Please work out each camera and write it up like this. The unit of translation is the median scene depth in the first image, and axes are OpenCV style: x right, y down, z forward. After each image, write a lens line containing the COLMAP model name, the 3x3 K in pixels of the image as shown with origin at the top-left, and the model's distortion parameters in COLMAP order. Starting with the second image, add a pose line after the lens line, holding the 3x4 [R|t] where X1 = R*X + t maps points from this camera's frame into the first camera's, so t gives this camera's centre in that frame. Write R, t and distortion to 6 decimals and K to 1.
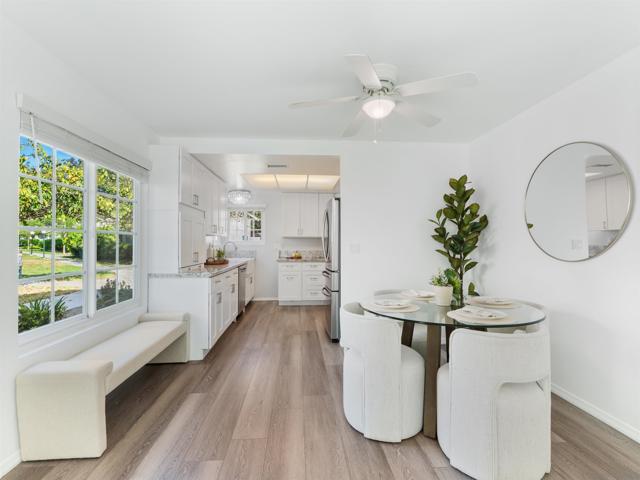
lens RADIAL K [[304.9, 0, 319.7], [0, 304.9, 240.5], [0, 0, 1]] dist [-0.006743, -0.000472]
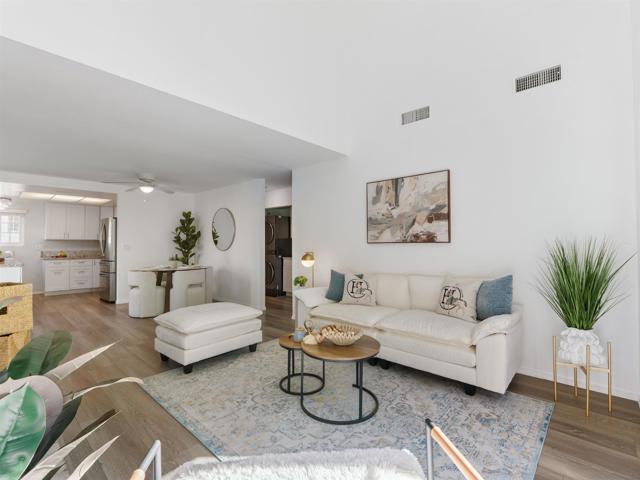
lens RADIAL K [[304.9, 0, 320.6], [0, 304.9, 238.1], [0, 0, 1]] dist [-0.006743, -0.000472]
pose [[0.723912, 0.011239, 0.689801, -0.276890], [-0.002807, 0.999907, -0.013345, -0.006657], [-0.689886, 0.007724, 0.723876, -1.007744]]
